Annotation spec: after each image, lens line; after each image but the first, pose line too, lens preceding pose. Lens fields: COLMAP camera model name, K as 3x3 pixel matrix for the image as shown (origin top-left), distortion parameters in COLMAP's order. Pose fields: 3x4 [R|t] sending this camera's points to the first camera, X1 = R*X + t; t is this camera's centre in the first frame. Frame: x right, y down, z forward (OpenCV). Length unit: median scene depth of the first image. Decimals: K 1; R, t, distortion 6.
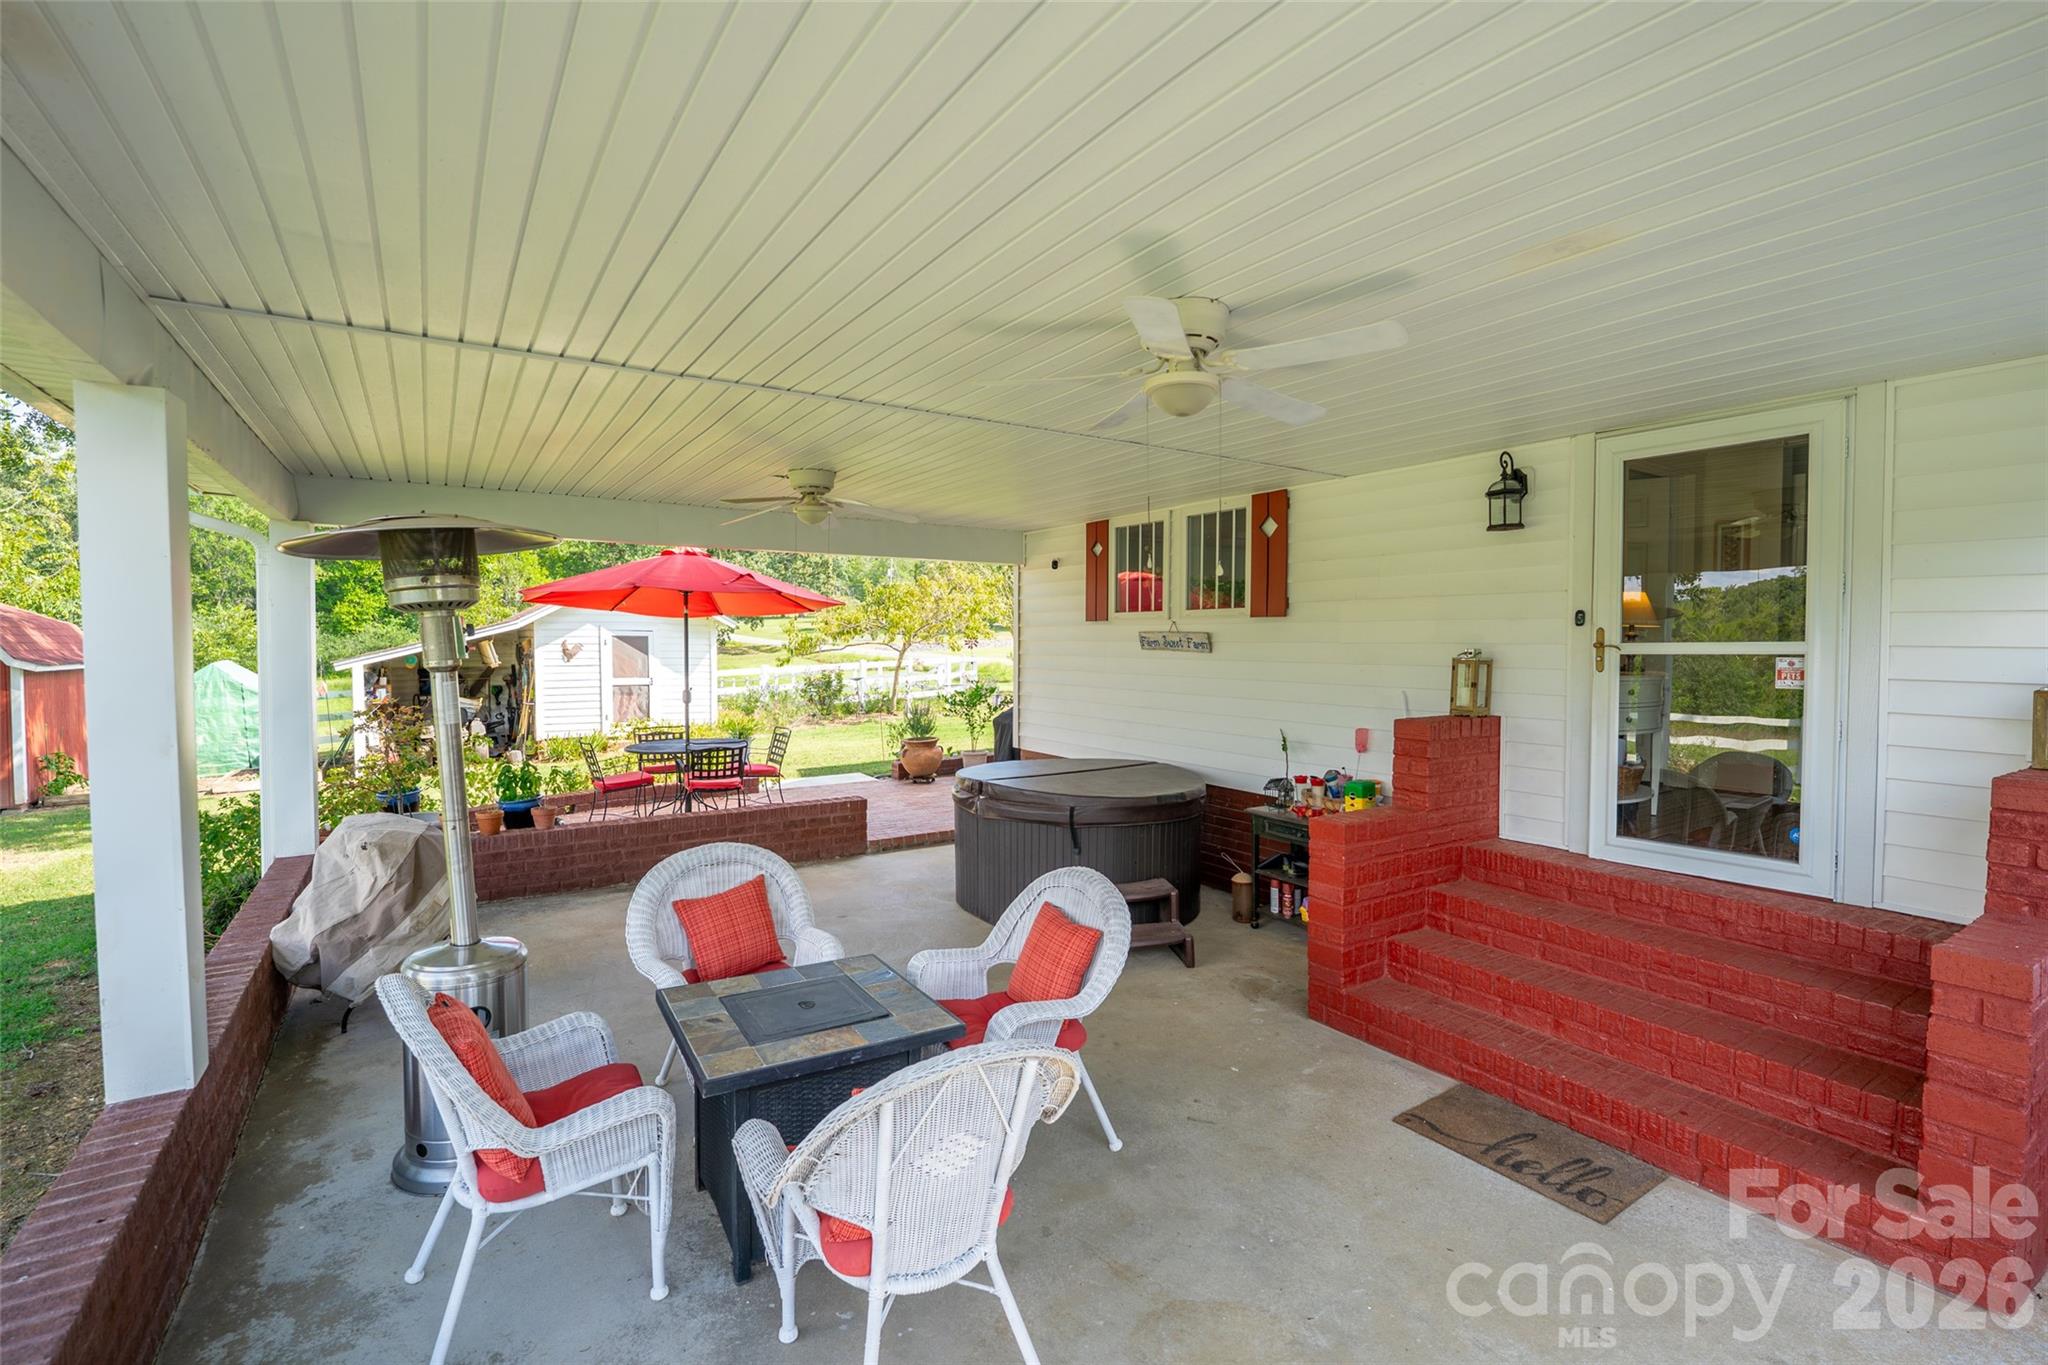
lens RADIAL K [[938.7, 0, 1022.8], [0, 938.7, 669.2], [0, 0, 1]] dist [-0.011341, 0.001192]
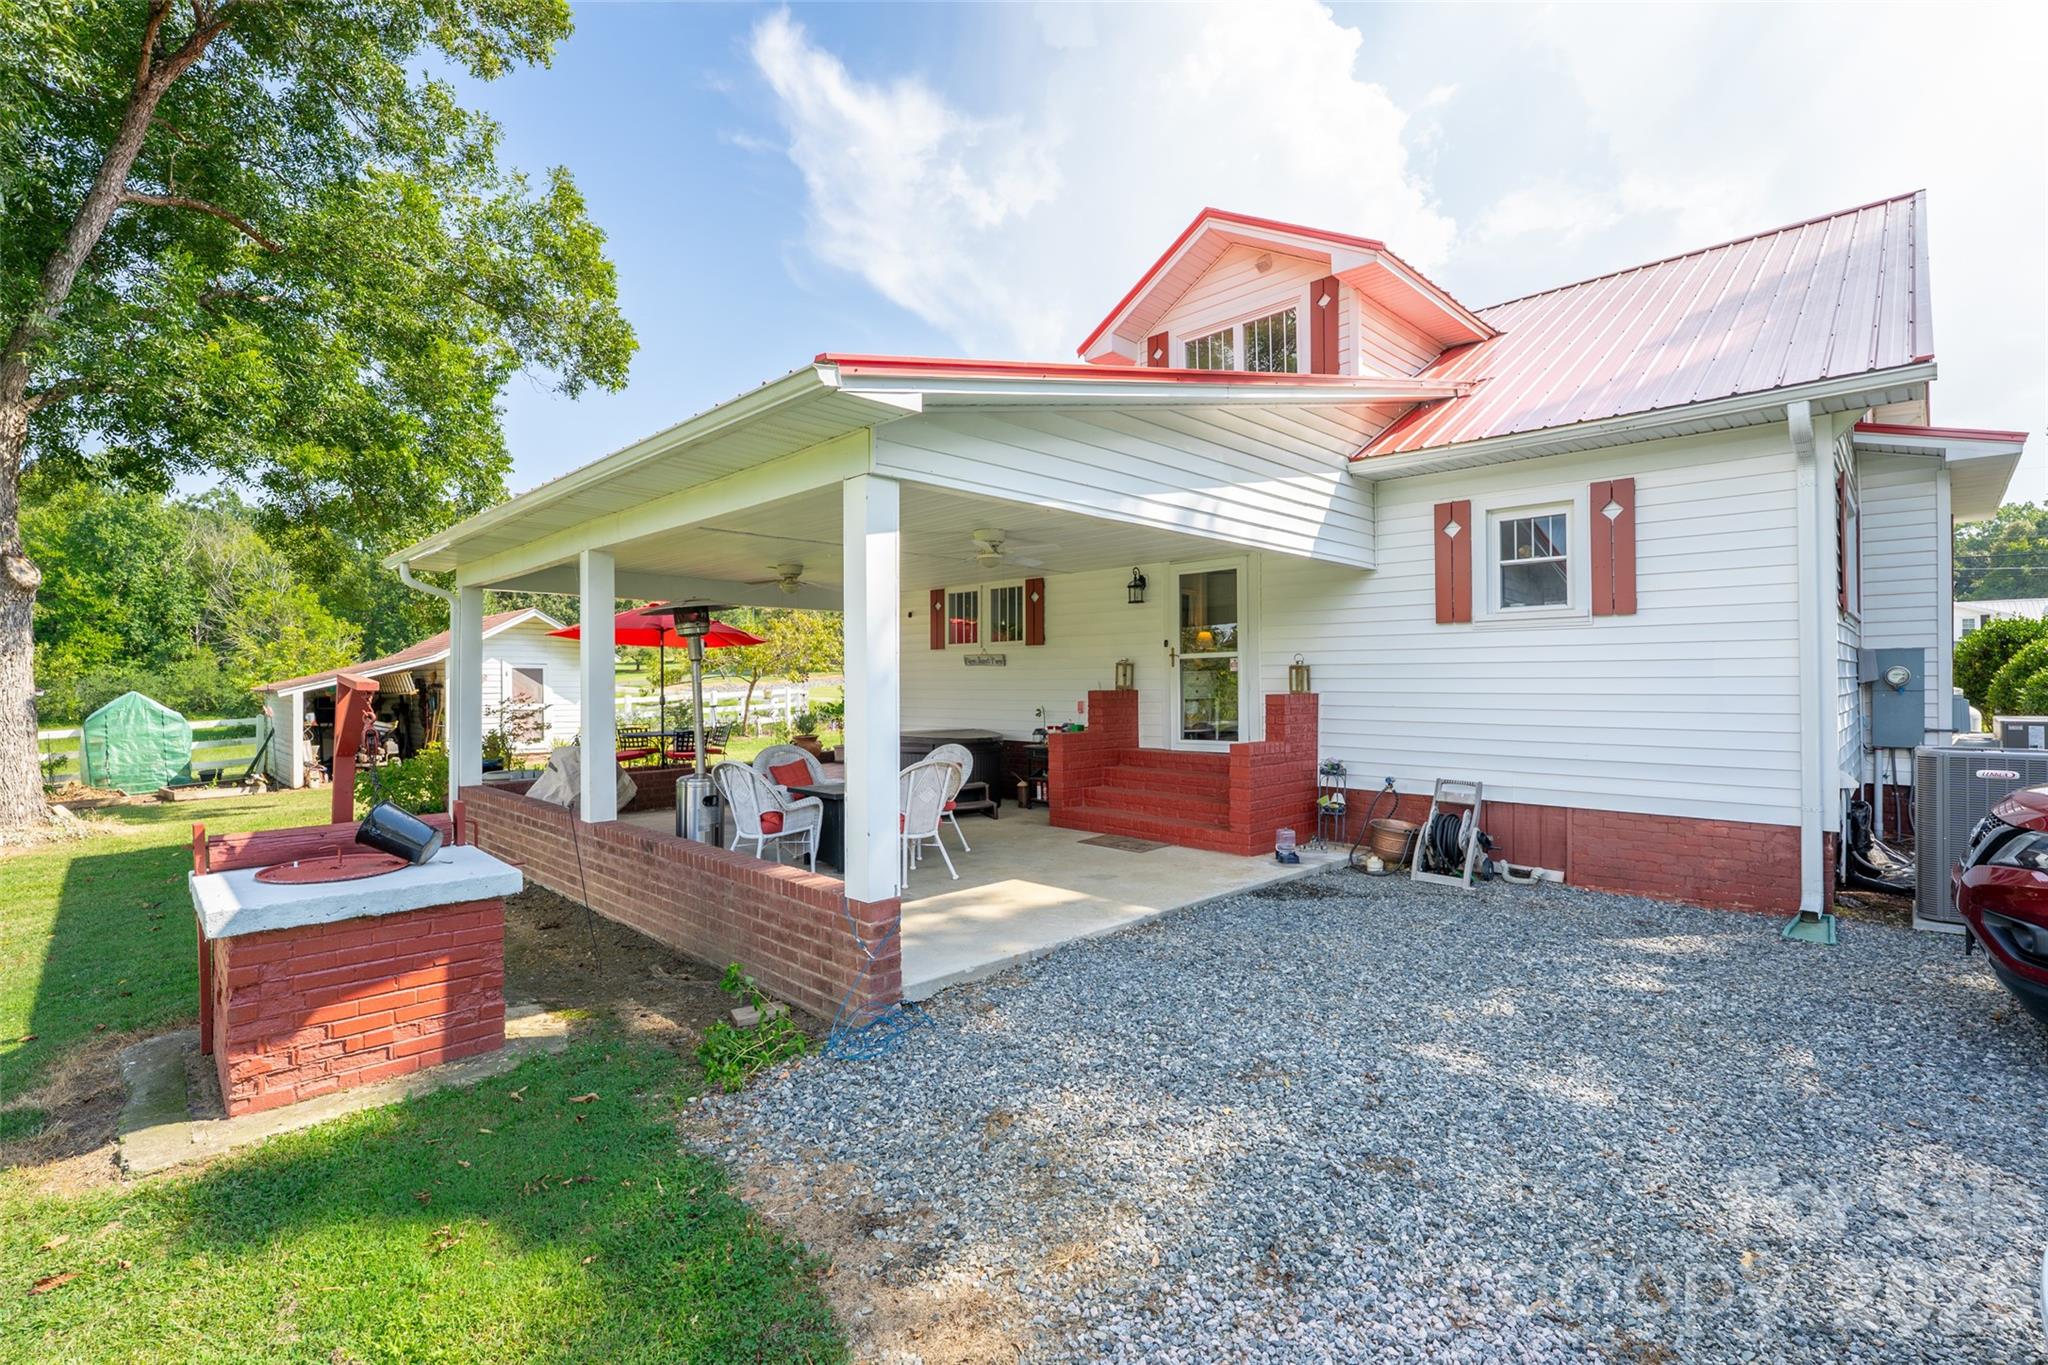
lens RADIAL K [[938.7, 0, 1024.1], [0, 938.7, 672.8], [0, 0, 1]] dist [-0.011341, 0.001192]
pose [[0.977832, -0.005456, 0.209319, -0.130210], [0.014011, 0.999125, -0.039412, 0.062911], [-0.208921, 0.041471, 0.977053, -0.710110]]
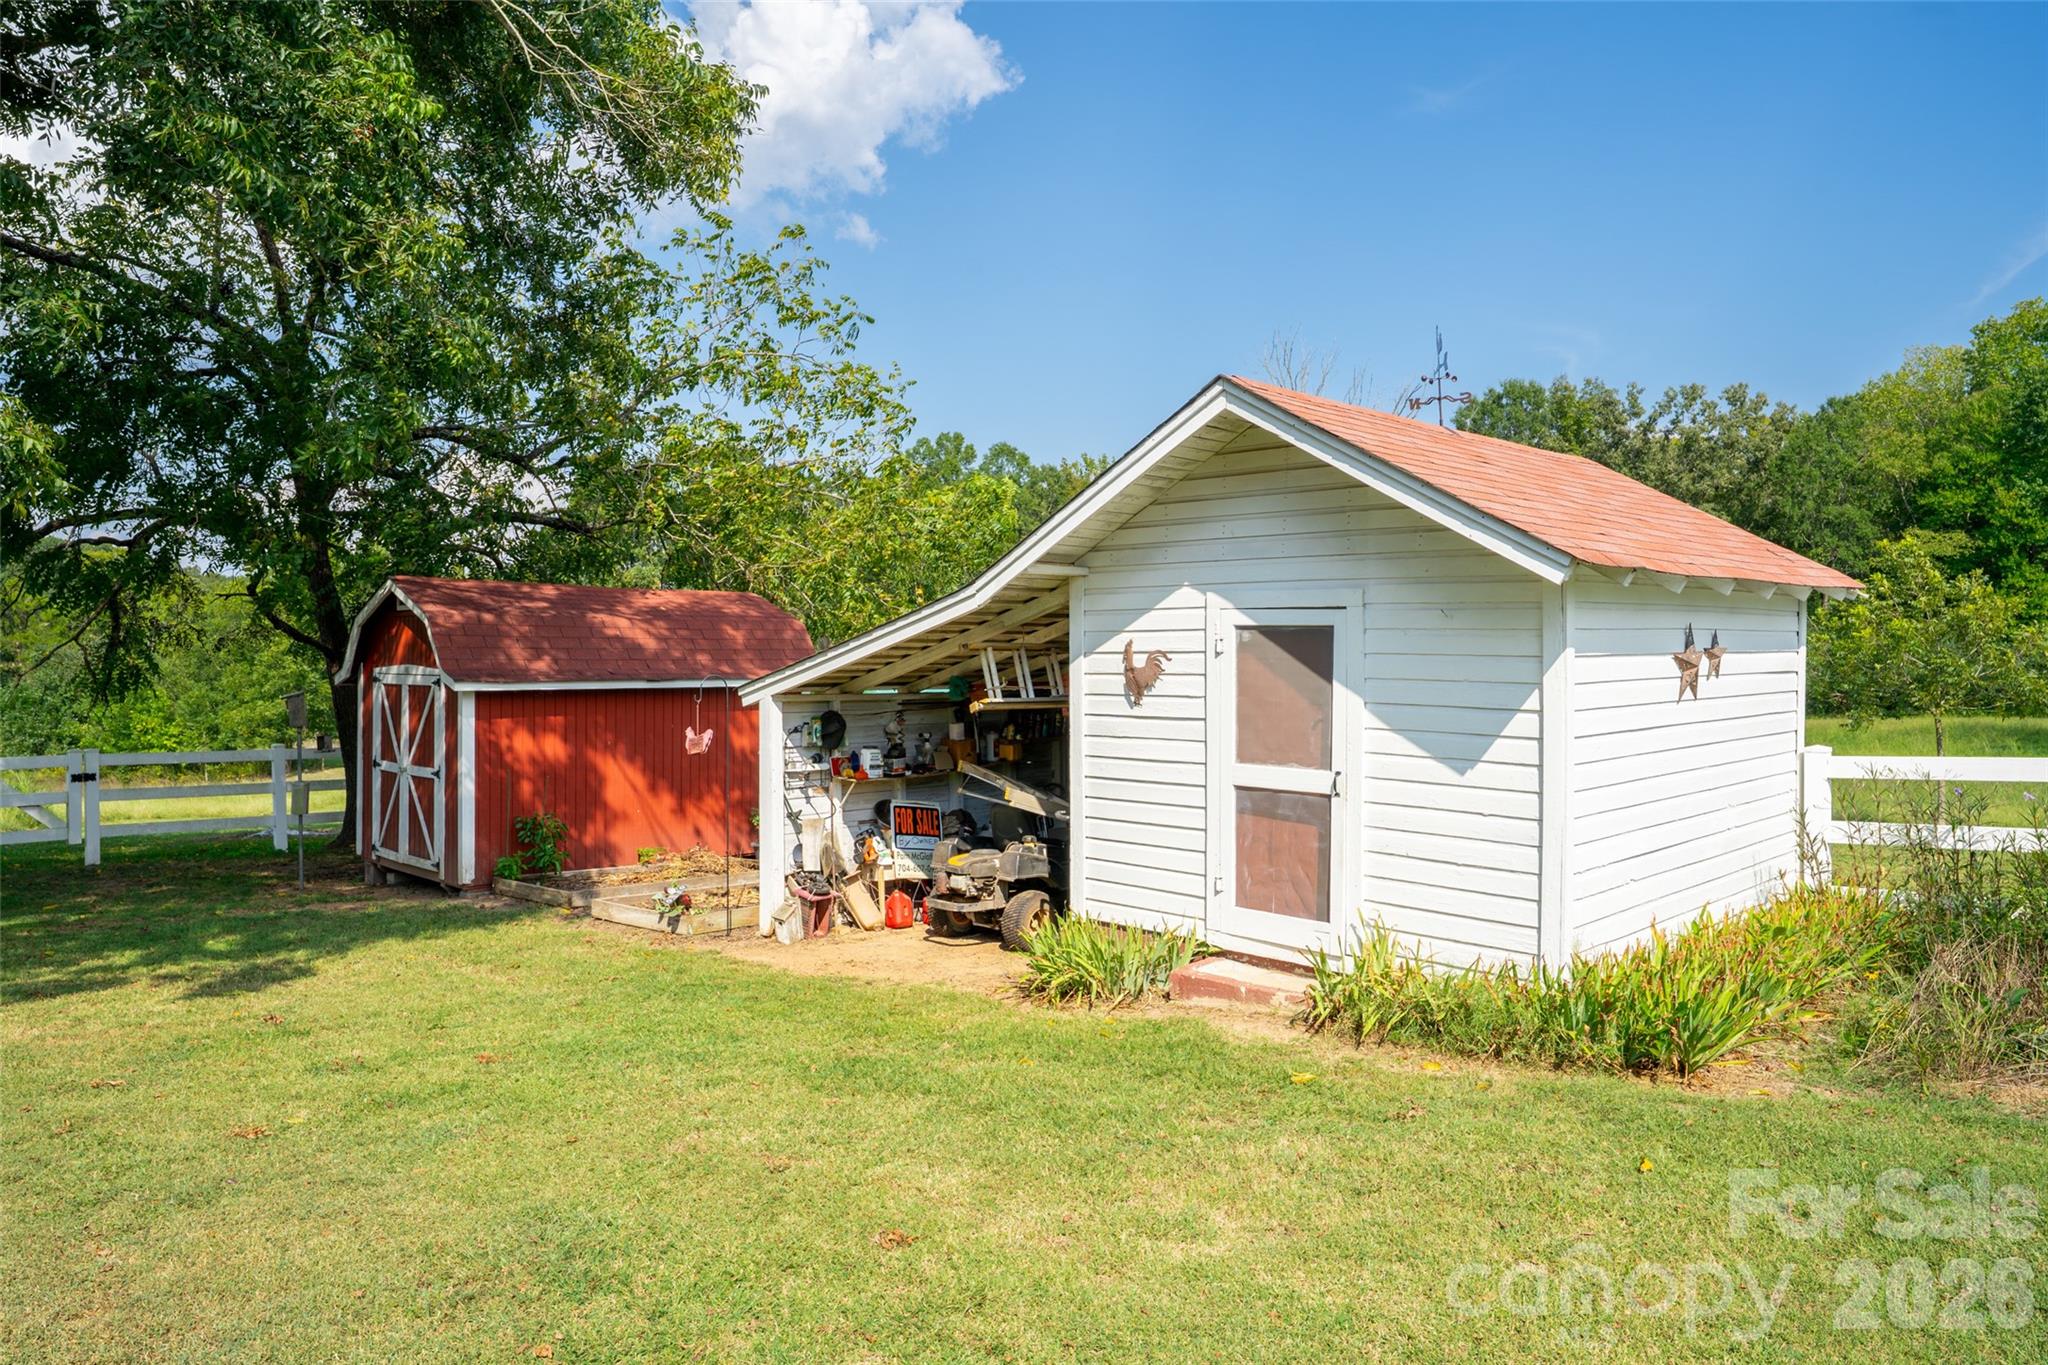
lens RADIAL K [[1354.6, 0, 1023.1], [0, 1354.6, 672.9], [0, 0, 1]] dist [0.012009, 0.002113]
pose [[0.217437, 0.013856, -0.975976, -0.046381], [-0.030337, 0.999512, 0.007432, -0.051232], [0.975603, 0.027993, 0.217751, 2.037741]]
